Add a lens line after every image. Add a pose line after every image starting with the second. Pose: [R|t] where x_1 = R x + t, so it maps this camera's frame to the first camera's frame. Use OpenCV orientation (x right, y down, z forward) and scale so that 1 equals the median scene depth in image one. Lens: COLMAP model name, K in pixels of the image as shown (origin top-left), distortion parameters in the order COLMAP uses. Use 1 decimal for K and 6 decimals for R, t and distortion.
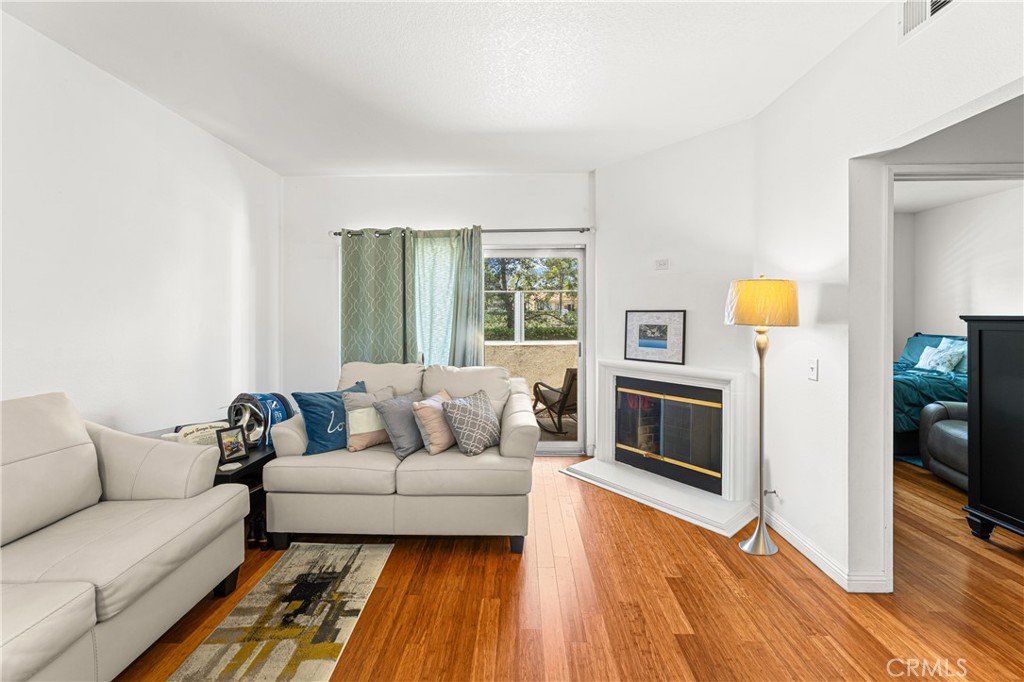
lens RADIAL K [[420.2, 0, 509.7], [0, 420.2, 317.3], [0, 0, 1]] dist [-0.000640, -0.000097]
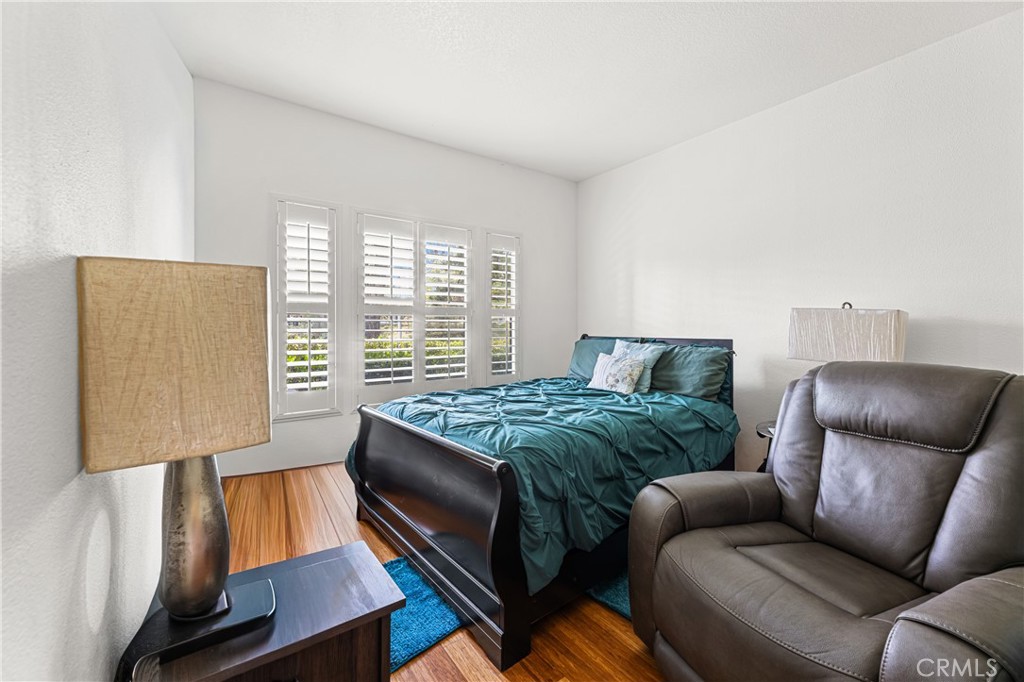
lens RADIAL K [[413.2, 0, 512.2], [0, 413.2, 327.1], [0, 0, 1]] dist [0.001352, 0.000175]
pose [[0.790924, 0.001790, 0.611912, 0.700237], [0.004581, 0.999950, -0.008845, 0.048022], [-0.611898, 0.009799, 0.790876, 0.824922]]
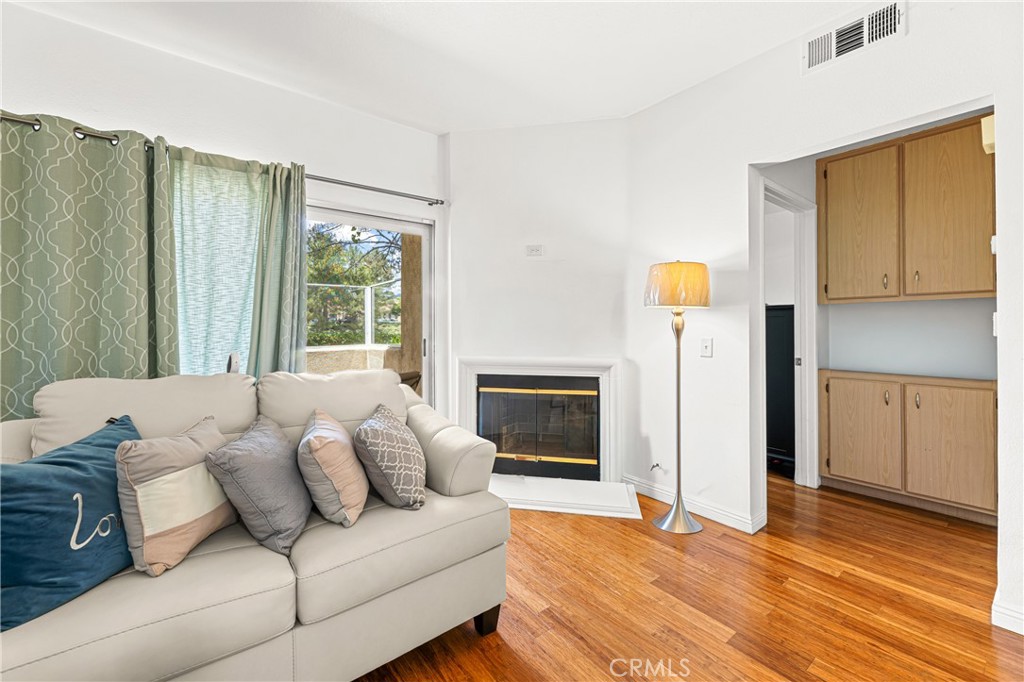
lens RADIAL K [[417.4, 0, 508.4], [0, 417.4, 324.6], [0, 0, 1]] dist [0.001688, 0.000109]
pose [[0.771869, 0.002911, 0.635775, -0.291107], [0.003981, 0.999948, -0.009411, 0.051692], [-0.635770, 0.009796, 0.771817, 0.338814]]
